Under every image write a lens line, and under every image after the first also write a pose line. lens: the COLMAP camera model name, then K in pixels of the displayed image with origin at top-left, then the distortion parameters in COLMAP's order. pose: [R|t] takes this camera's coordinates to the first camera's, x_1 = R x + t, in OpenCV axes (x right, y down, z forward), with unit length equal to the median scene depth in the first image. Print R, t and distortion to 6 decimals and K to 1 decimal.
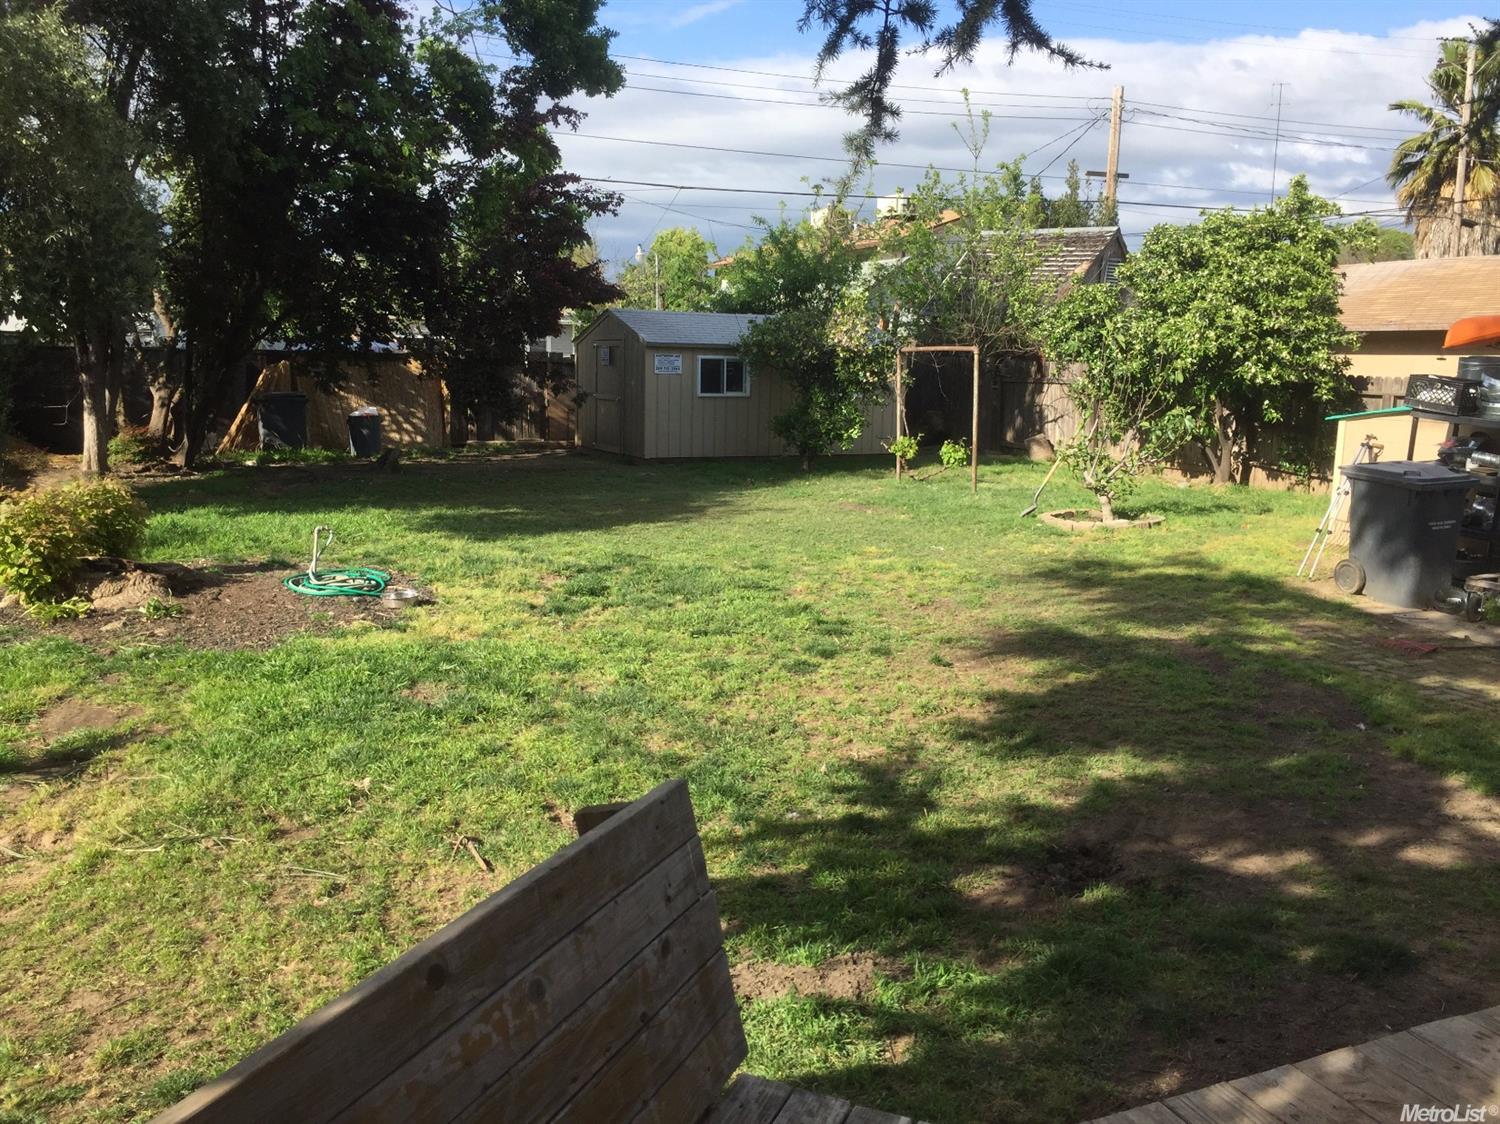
lens RADIAL K [[1294.3, 0, 750.0], [0, 1294.3, 562.0], [0, 0, 1]] dist [0.062275, 0.001310]
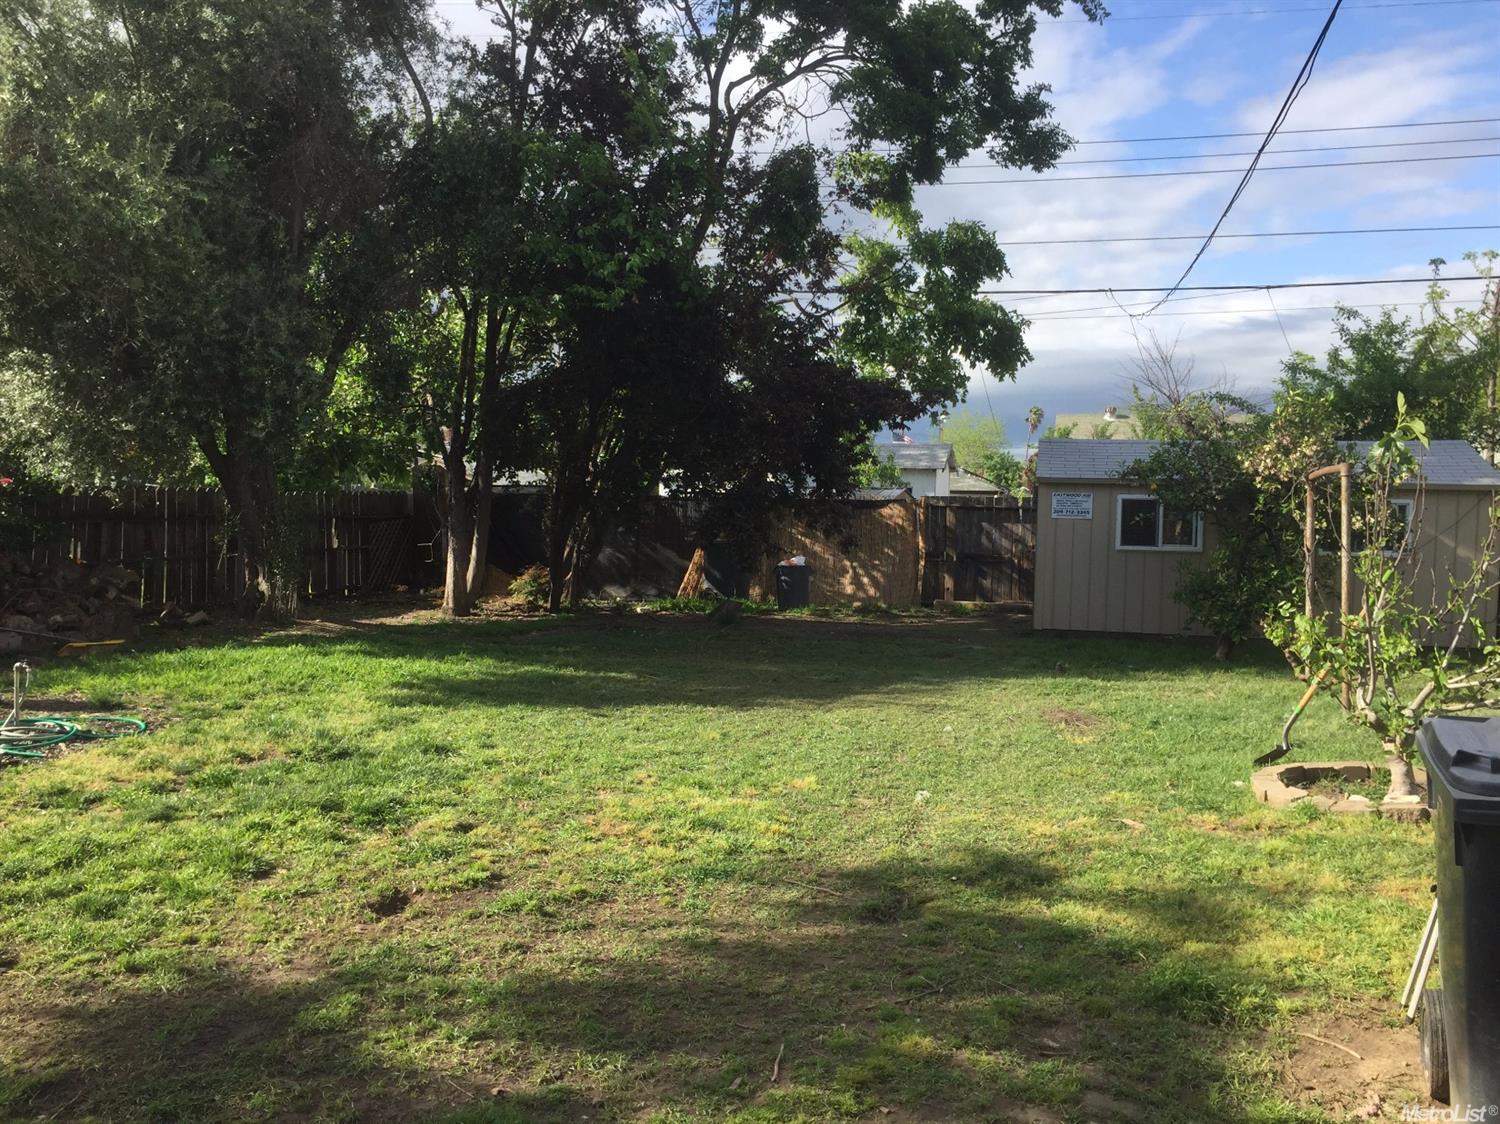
lens RADIAL K [[1294.3, 0, 750.0], [0, 1294.3, 562.0], [0, 0, 1]] dist [0.062275, 0.001310]
pose [[0.760114, 0.025577, -0.649286, 0.278860], [-0.108830, 0.990122, -0.088402, -0.033365], [0.640611, 0.137858, 0.755389, 0.312519]]
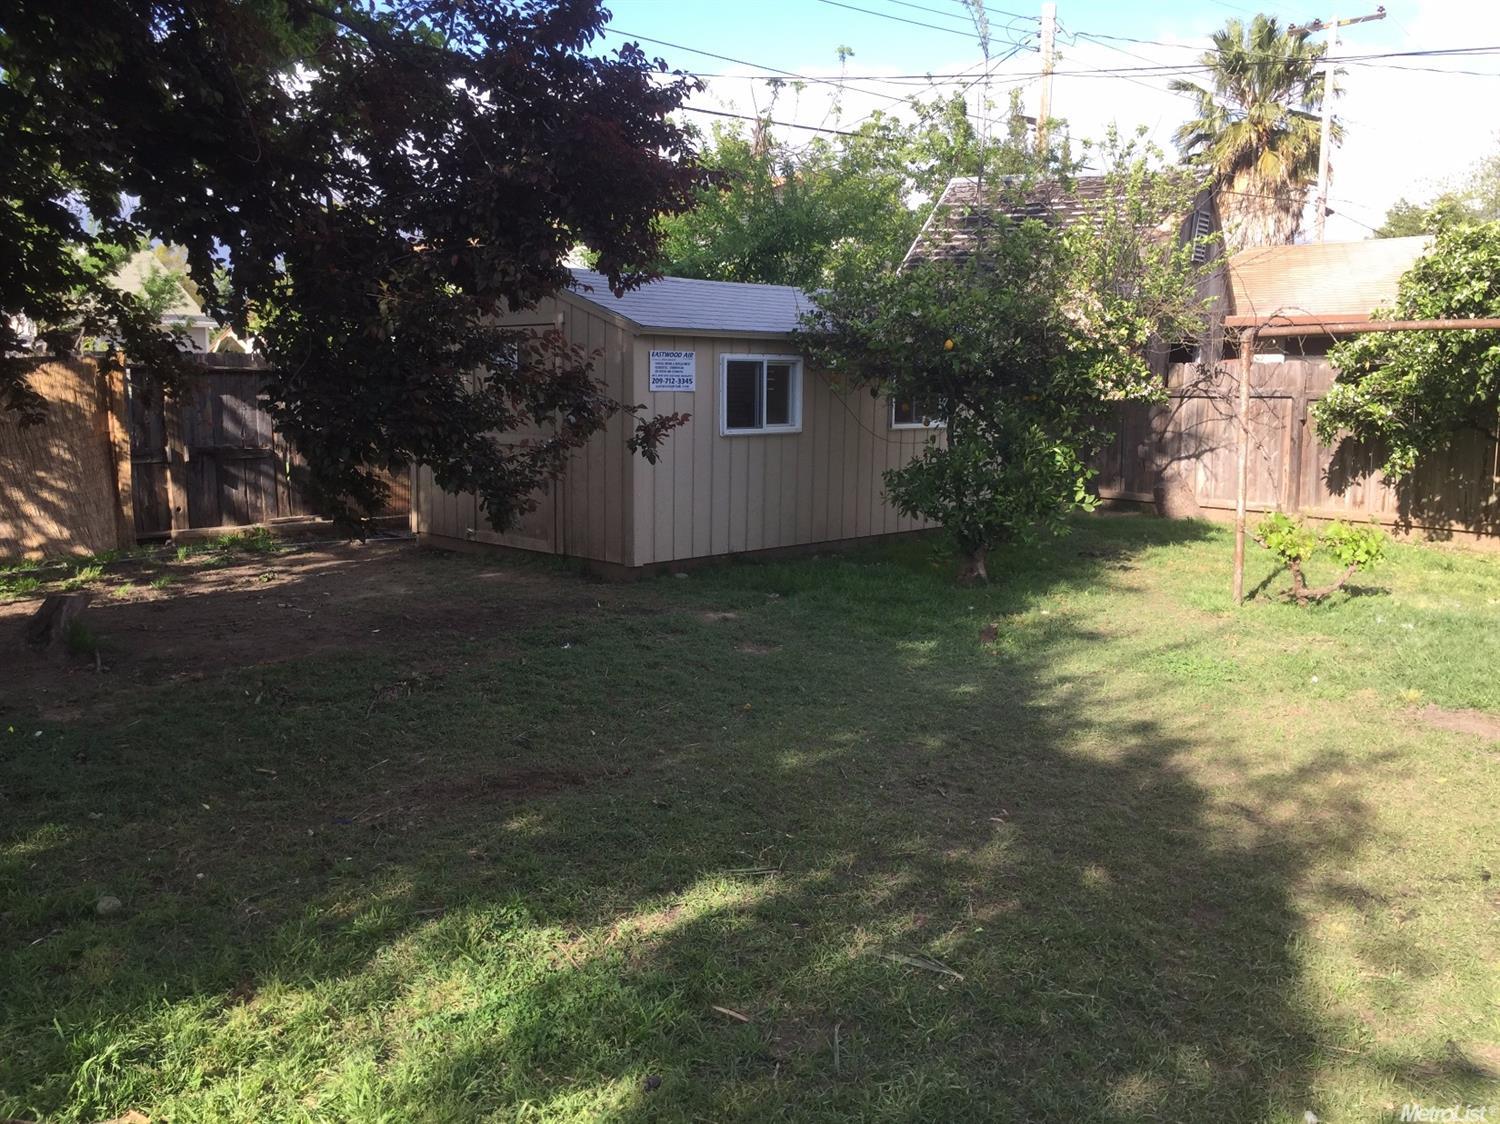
lens RADIAL K [[1308.2, 0, 724.0], [0, 1308.2, 546.3], [0, 0, 1]] dist [0.071102, -0.115276]
pose [[0.950796, -0.051406, 0.305523, -0.196202], [0.058807, 0.998156, -0.015066, -0.076846], [-0.304185, 0.032291, 0.952066, 0.516493]]
